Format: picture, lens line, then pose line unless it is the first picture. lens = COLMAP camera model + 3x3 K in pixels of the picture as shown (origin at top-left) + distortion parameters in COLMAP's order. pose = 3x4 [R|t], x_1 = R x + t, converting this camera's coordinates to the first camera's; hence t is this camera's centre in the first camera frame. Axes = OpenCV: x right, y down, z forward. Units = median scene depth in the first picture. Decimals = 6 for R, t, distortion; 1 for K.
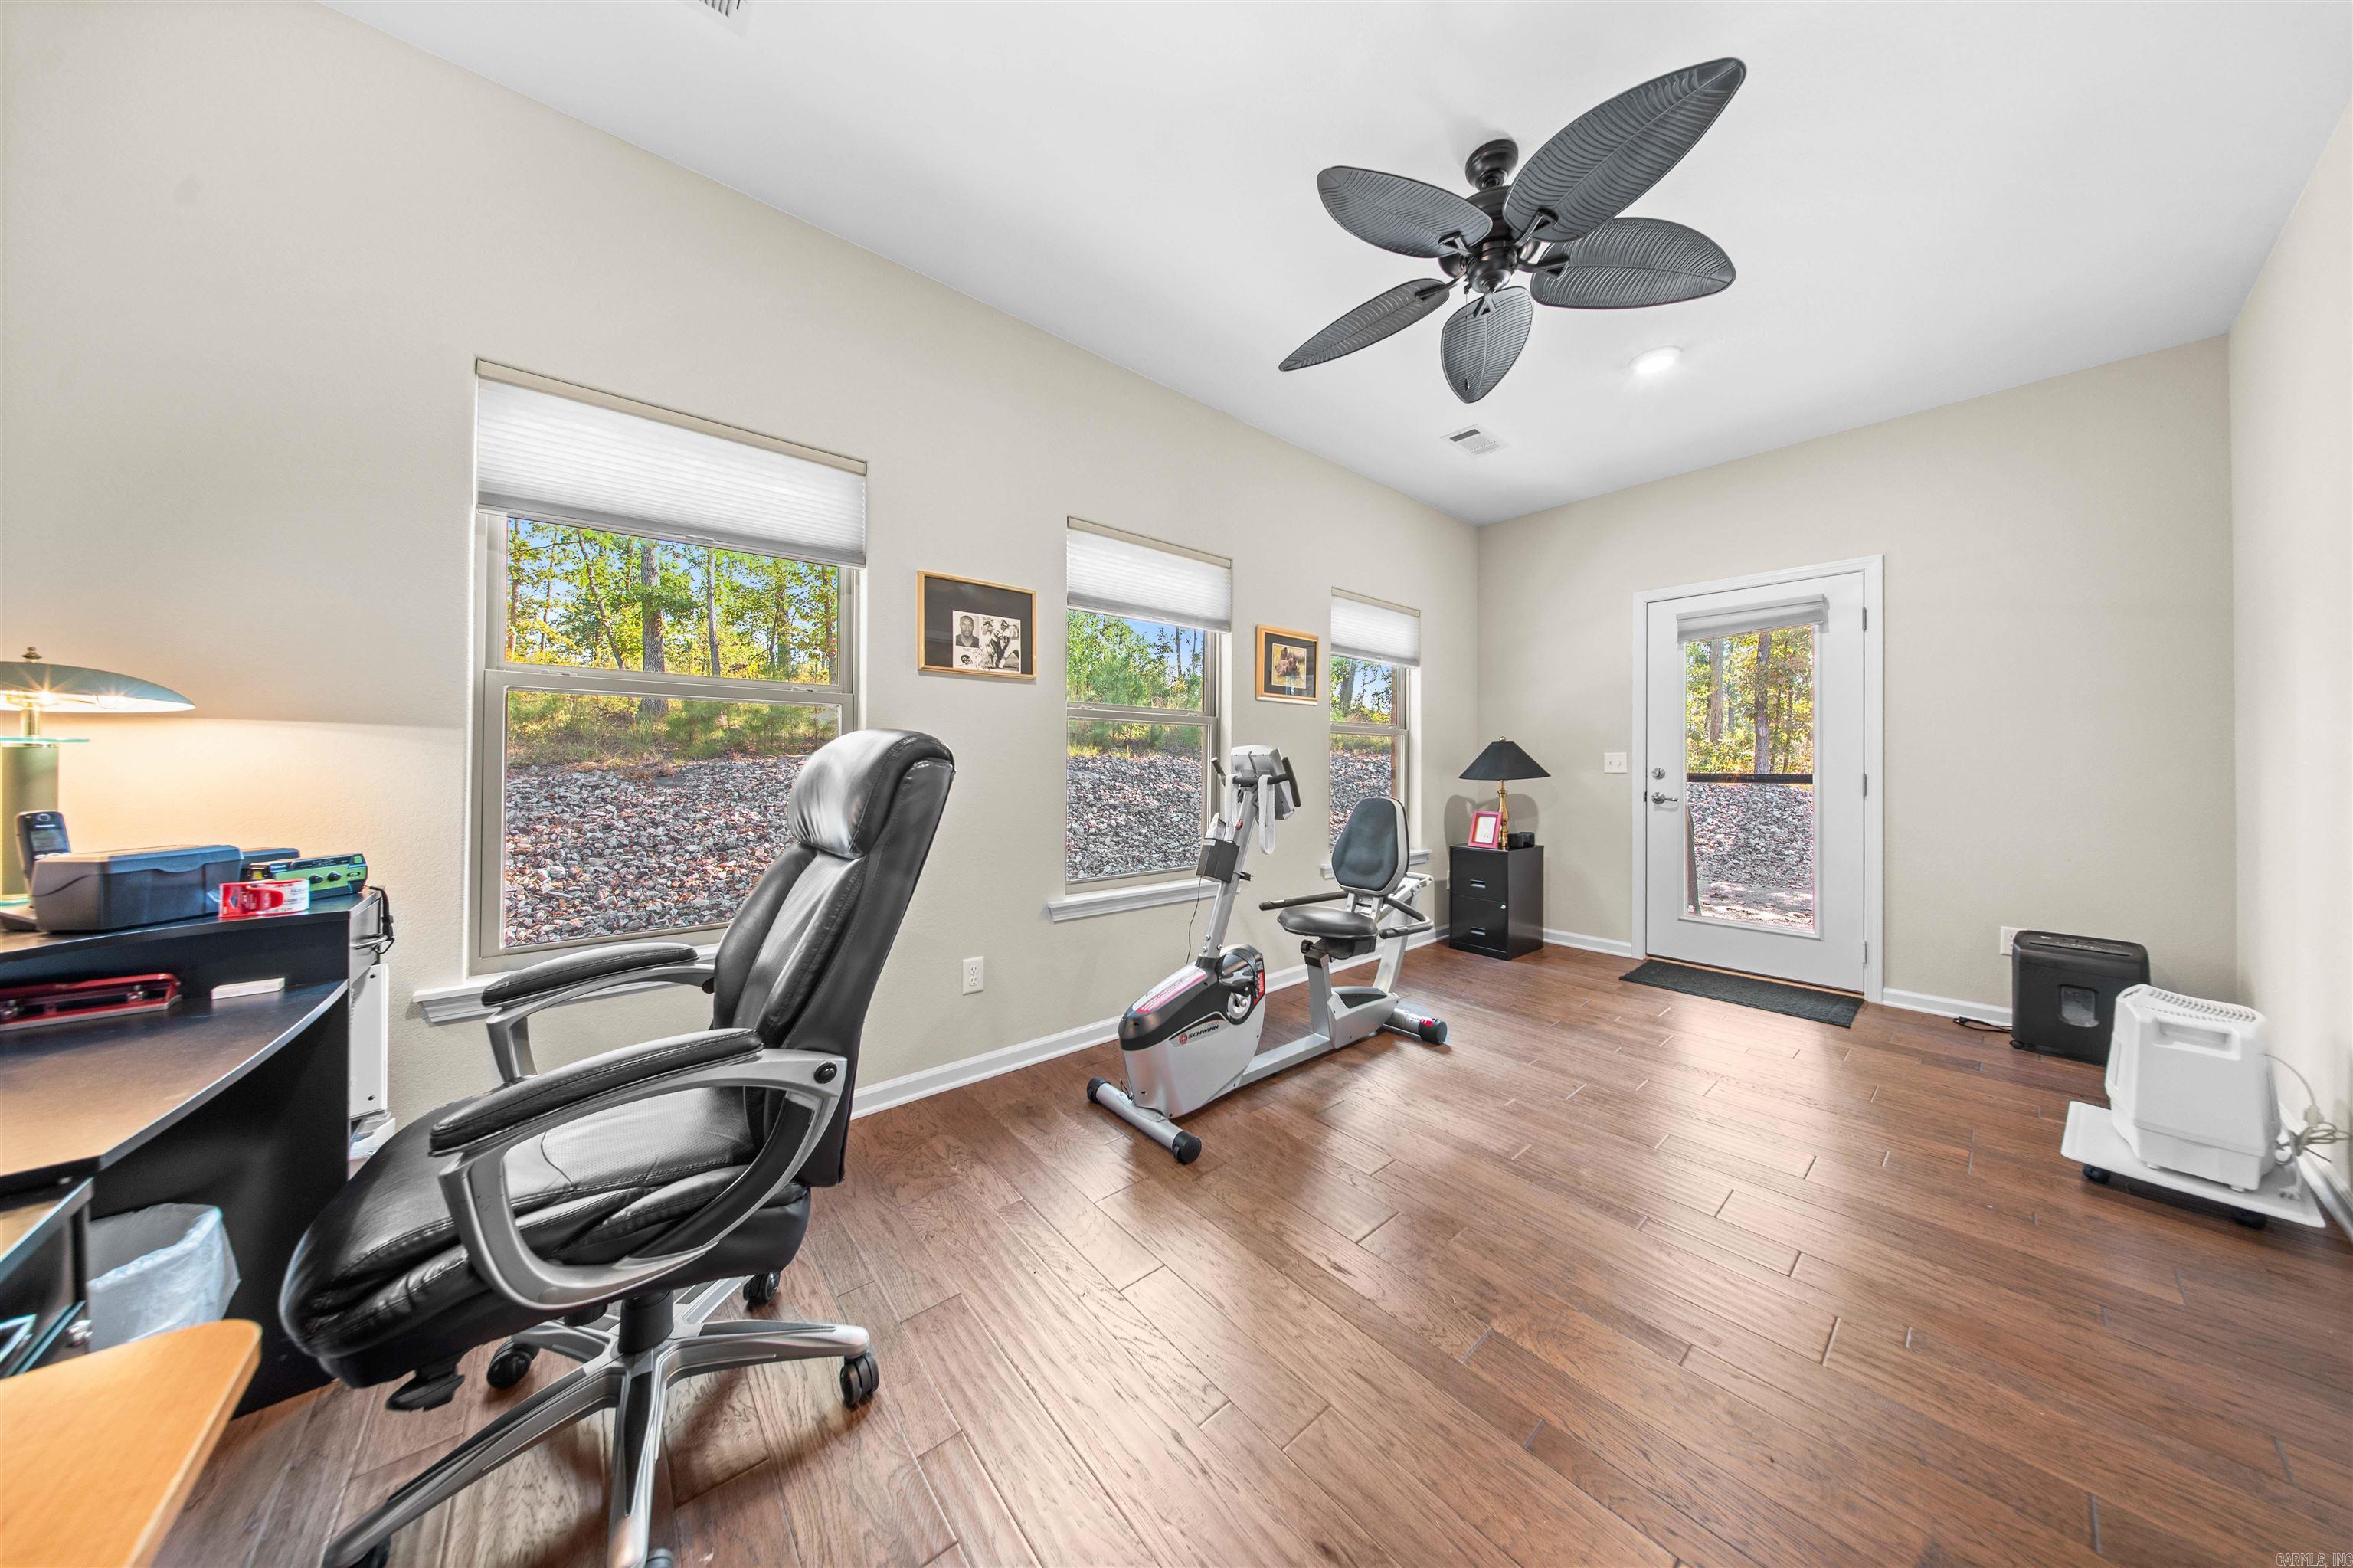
lens RADIAL K [[707.3, 0, 1186.6], [0, 707.3, 764.0], [0, 0, 1]] dist [-0.000050, -0.000025]
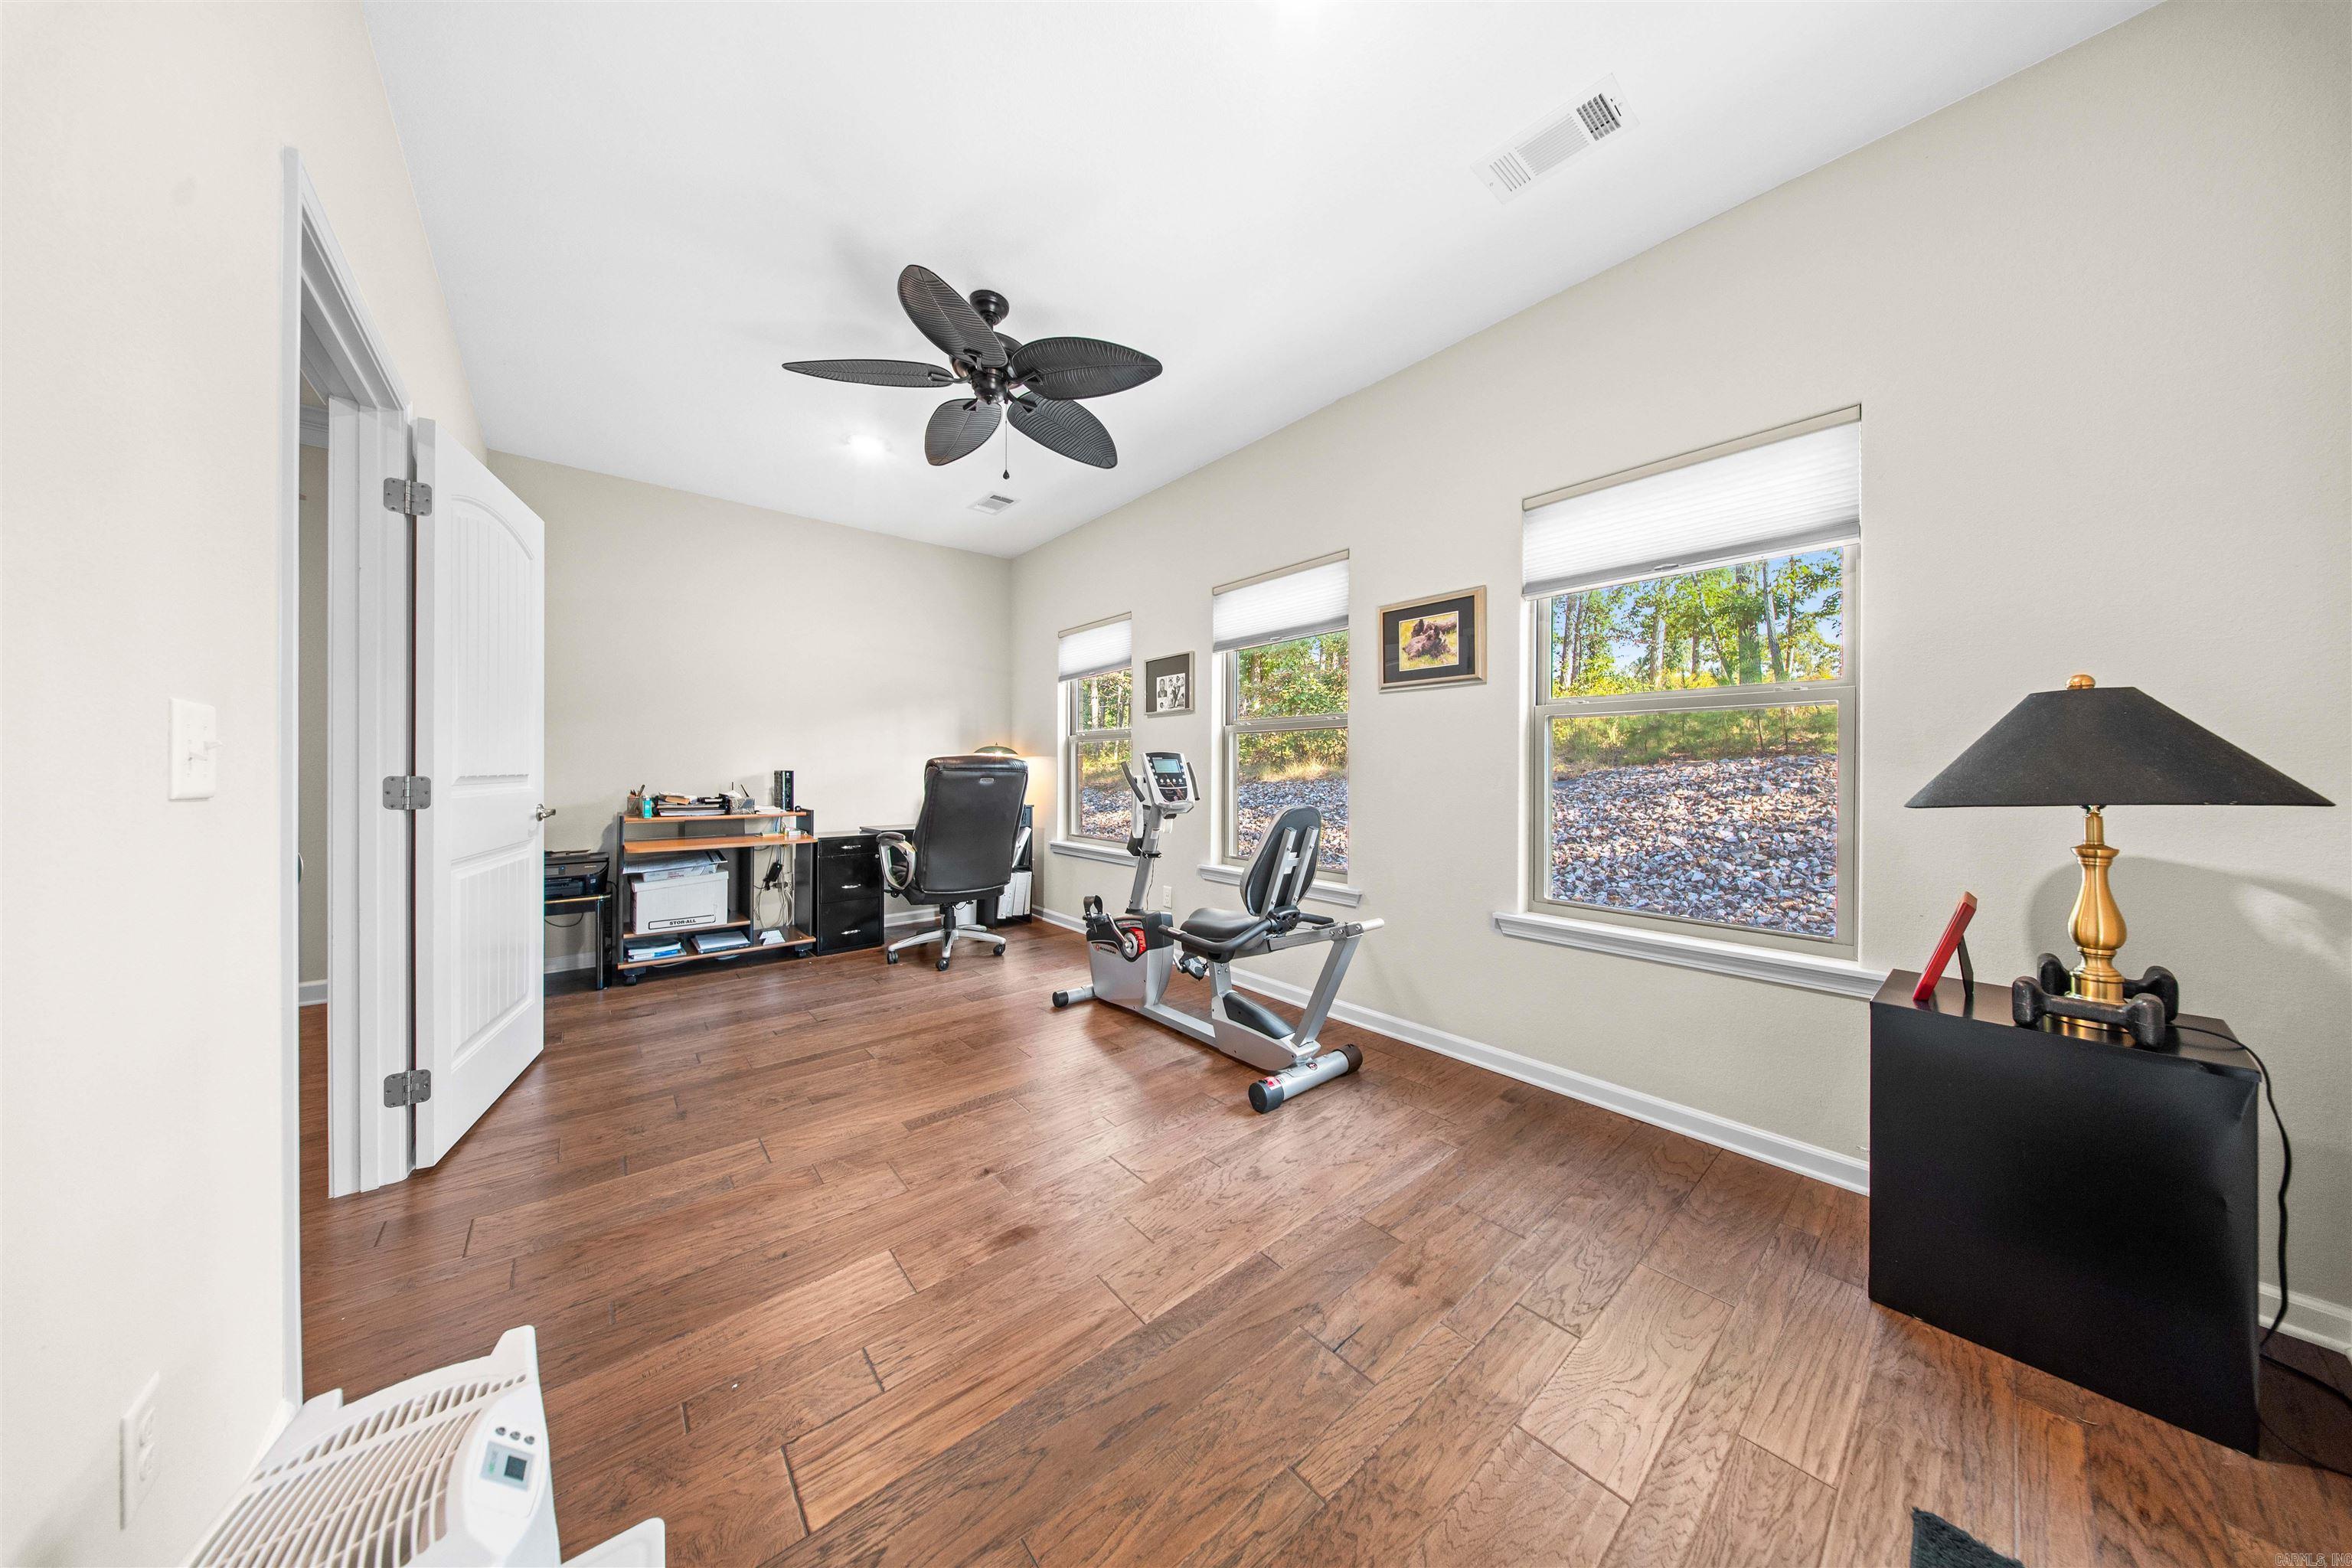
lens RADIAL K [[707.0, 0, 1186.1], [0, 707.0, 776.0], [0, 0, 1]] dist [-0.000050, -0.000025]
pose [[-0.000718, 0.001024, -0.999999, 1.245490], [-0.006195, 0.999980, 0.001028, 0.015151], [0.999981, 0.006195, -0.000711, 0.980592]]
